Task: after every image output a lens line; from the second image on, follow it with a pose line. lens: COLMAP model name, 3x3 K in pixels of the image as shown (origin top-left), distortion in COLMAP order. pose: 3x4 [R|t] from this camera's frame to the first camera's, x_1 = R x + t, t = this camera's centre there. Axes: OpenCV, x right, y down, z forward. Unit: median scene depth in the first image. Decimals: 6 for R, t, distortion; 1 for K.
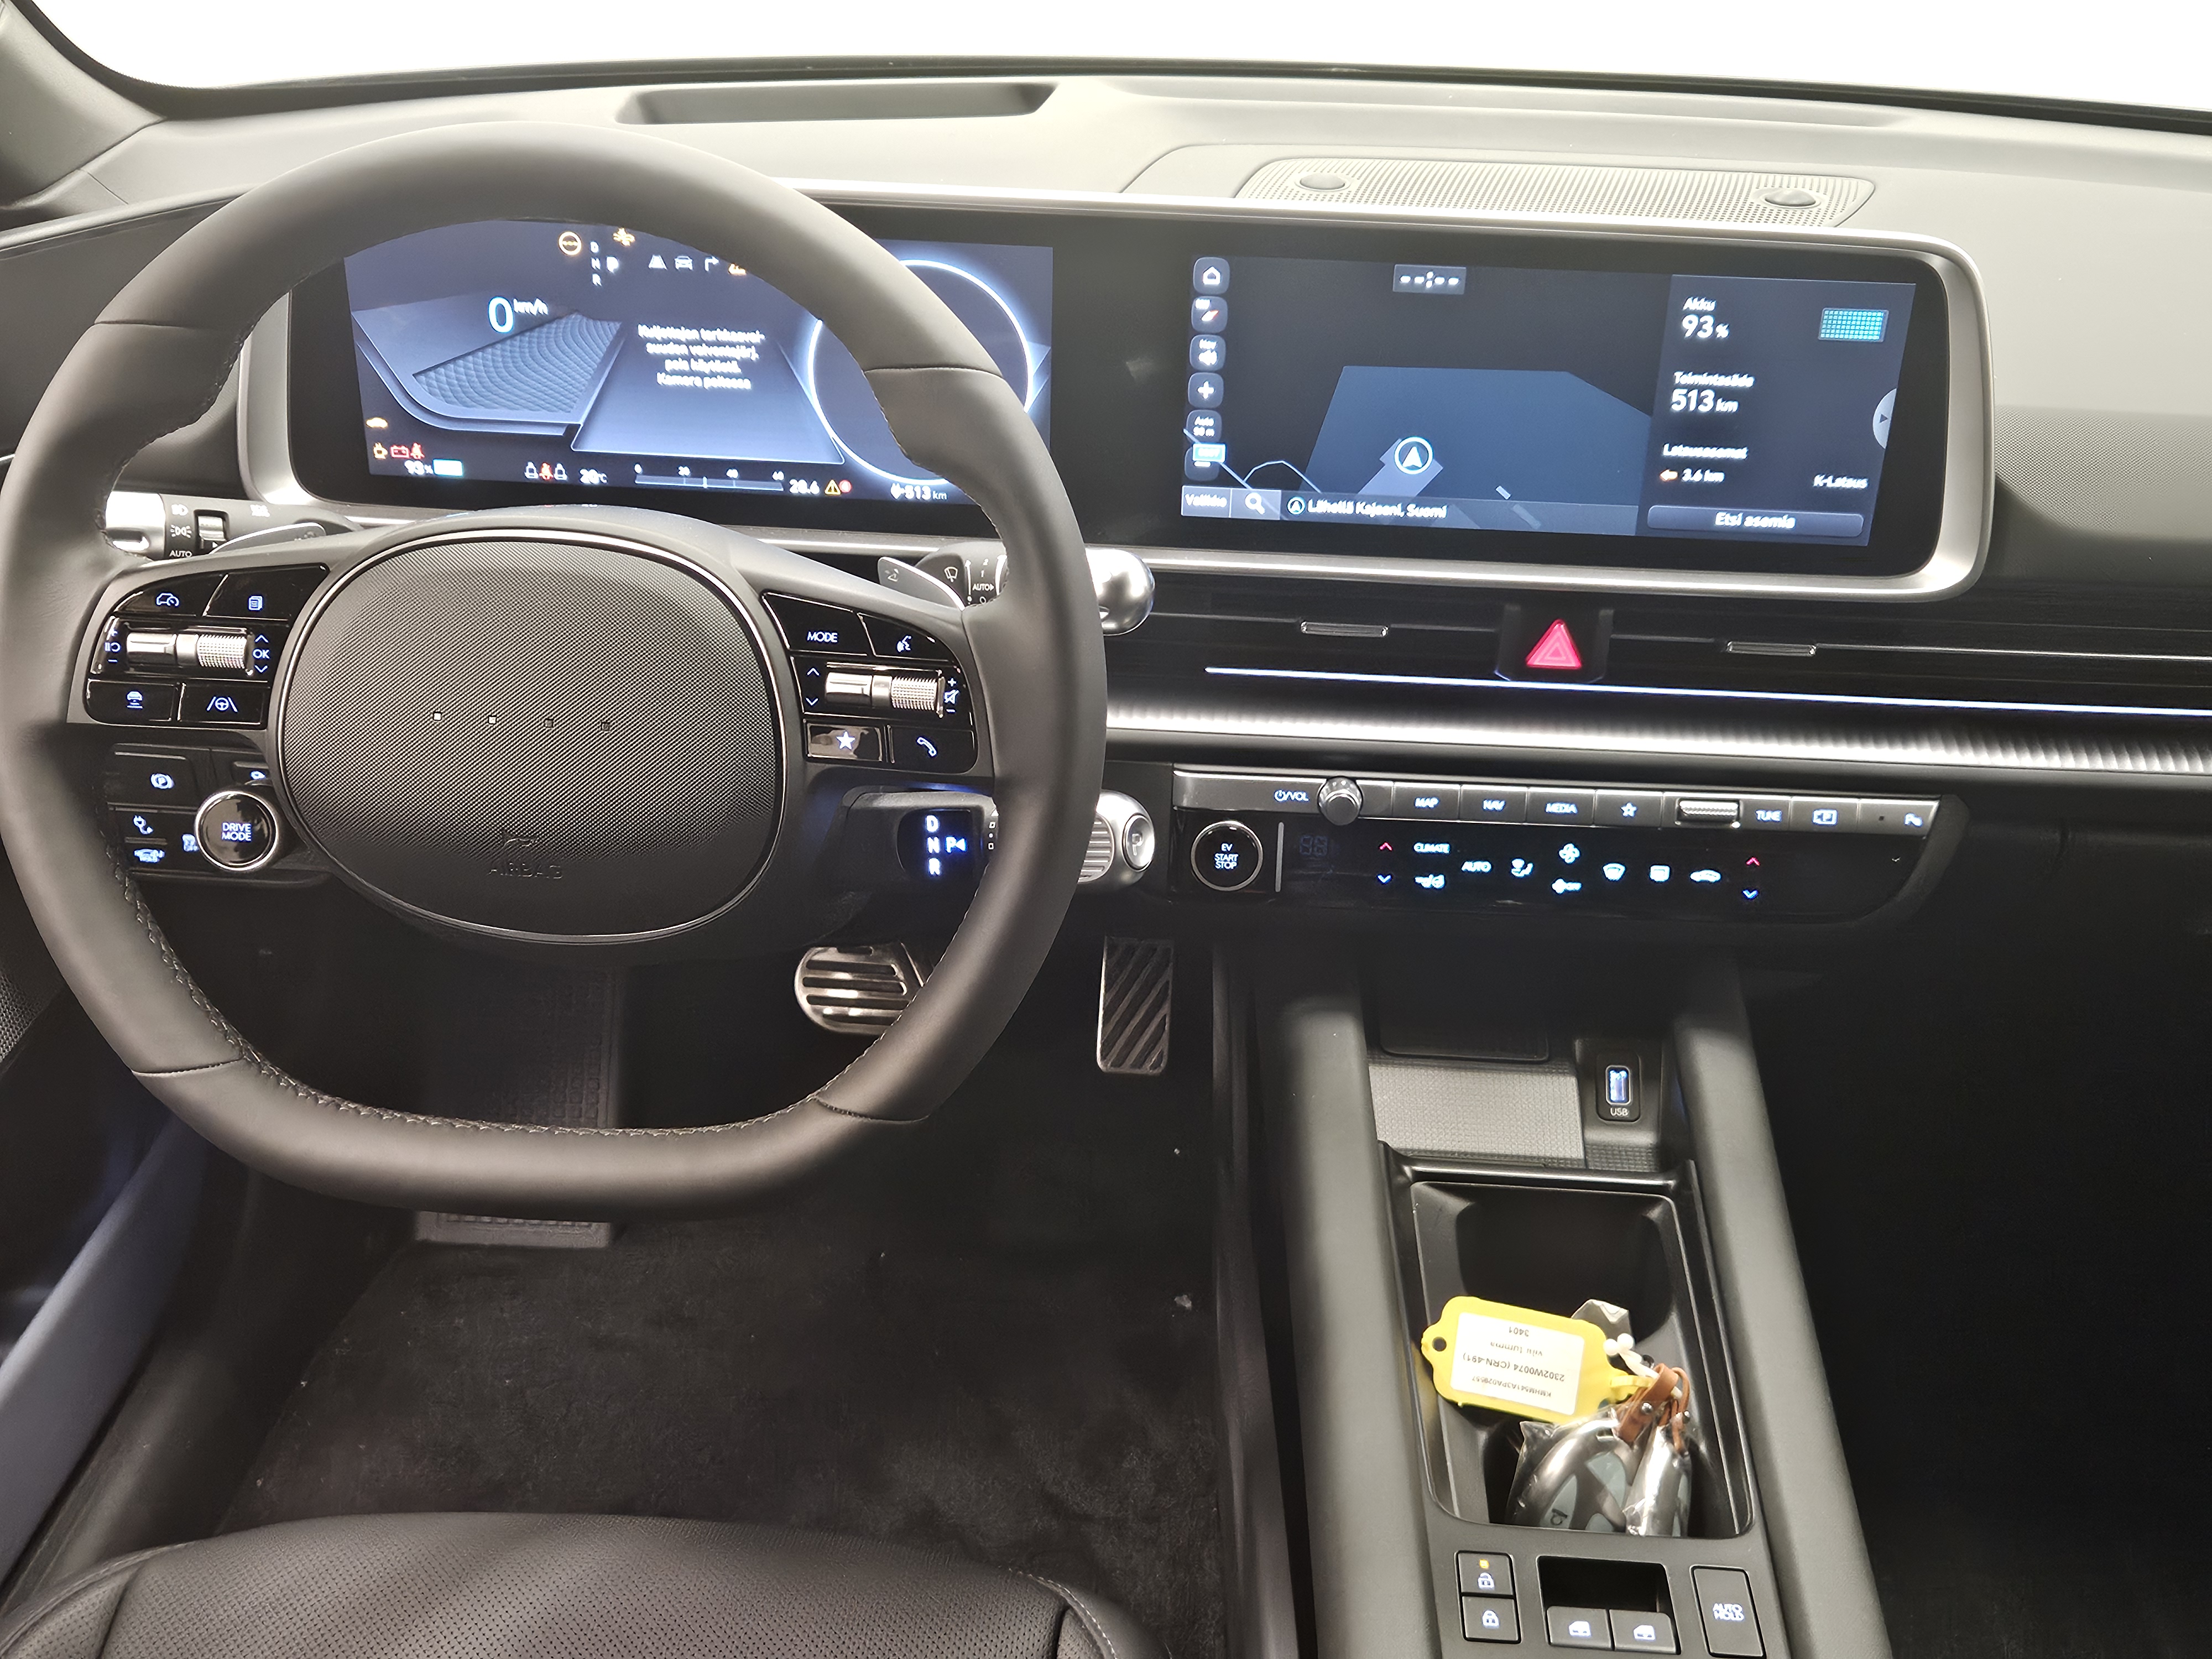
lens RADIAL K [[2259.6, 0, 1118.2], [0, 2259.6, 843.8], [0, 0, 1]] dist [0.053884, 0.000000]
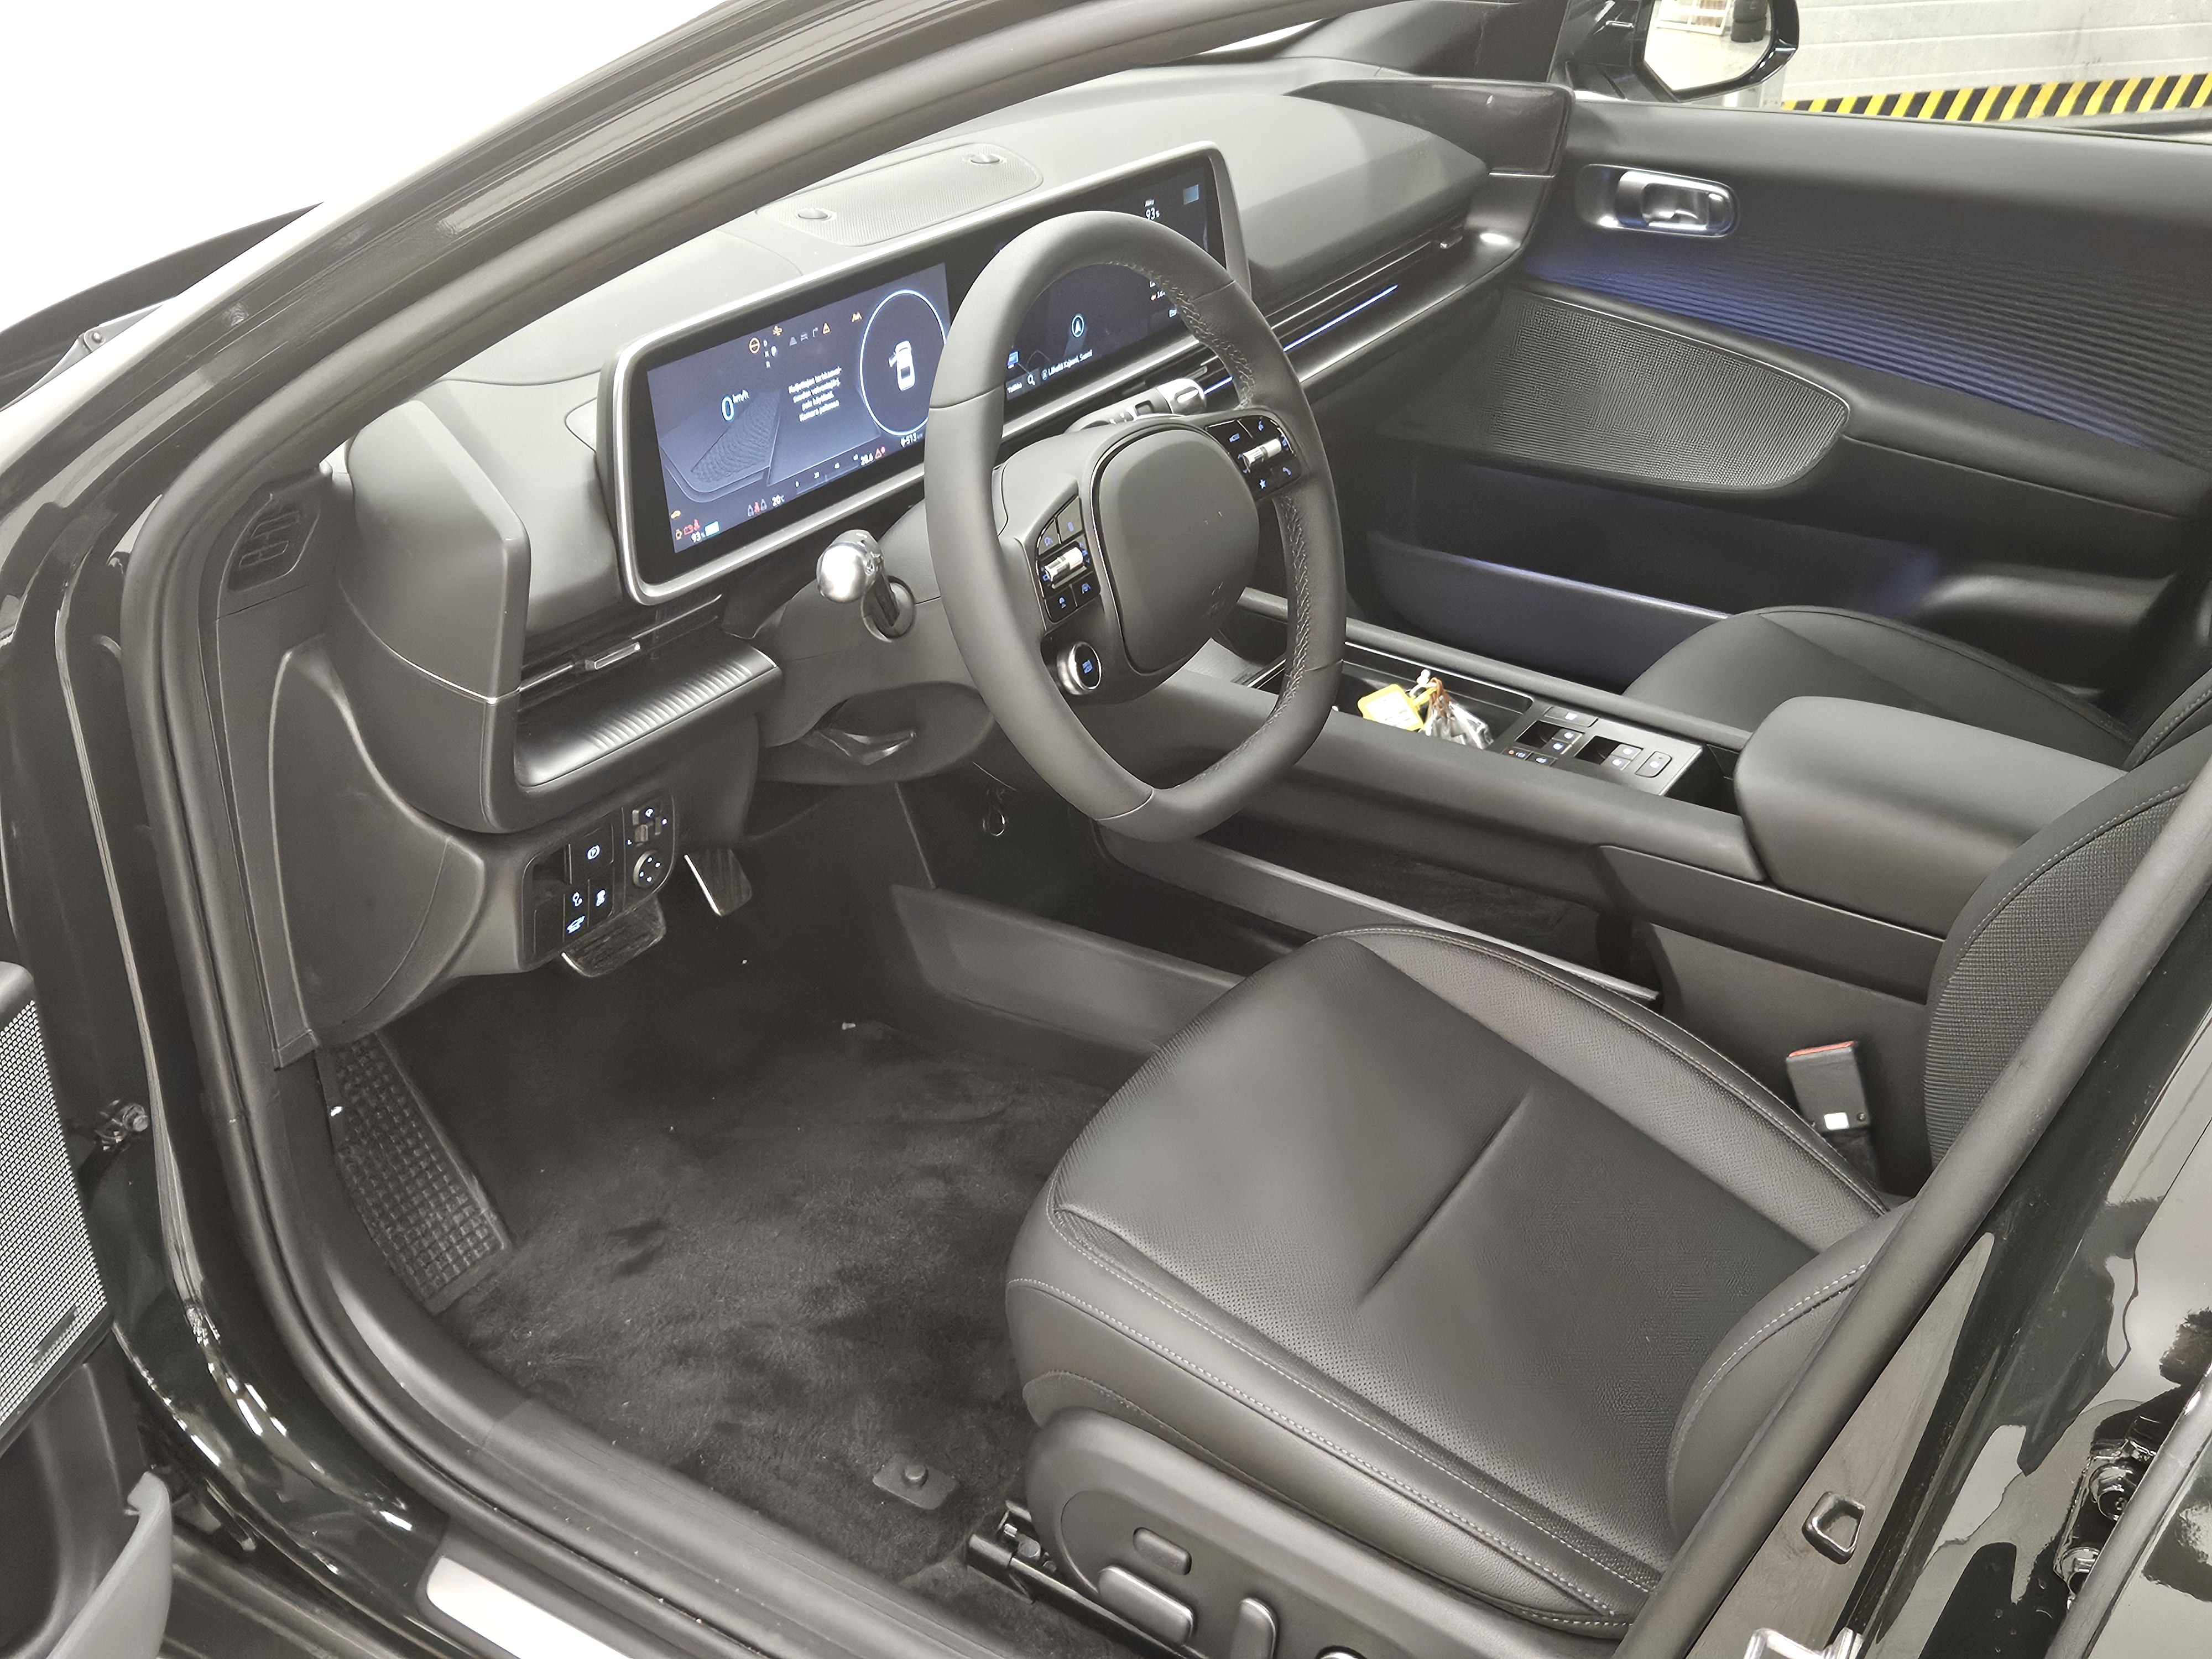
lens RADIAL K [[2259.6, 0, 1110.6], [0, 2259.6, 829.2], [0, 0, 1]] dist [0.053884, 0.000000]
pose [[0.487687, -0.441265, 0.753290, -1.345860], [0.444979, 0.868002, 0.220378, -0.207697], [-0.751102, 0.227723, 0.619667, -0.017261]]
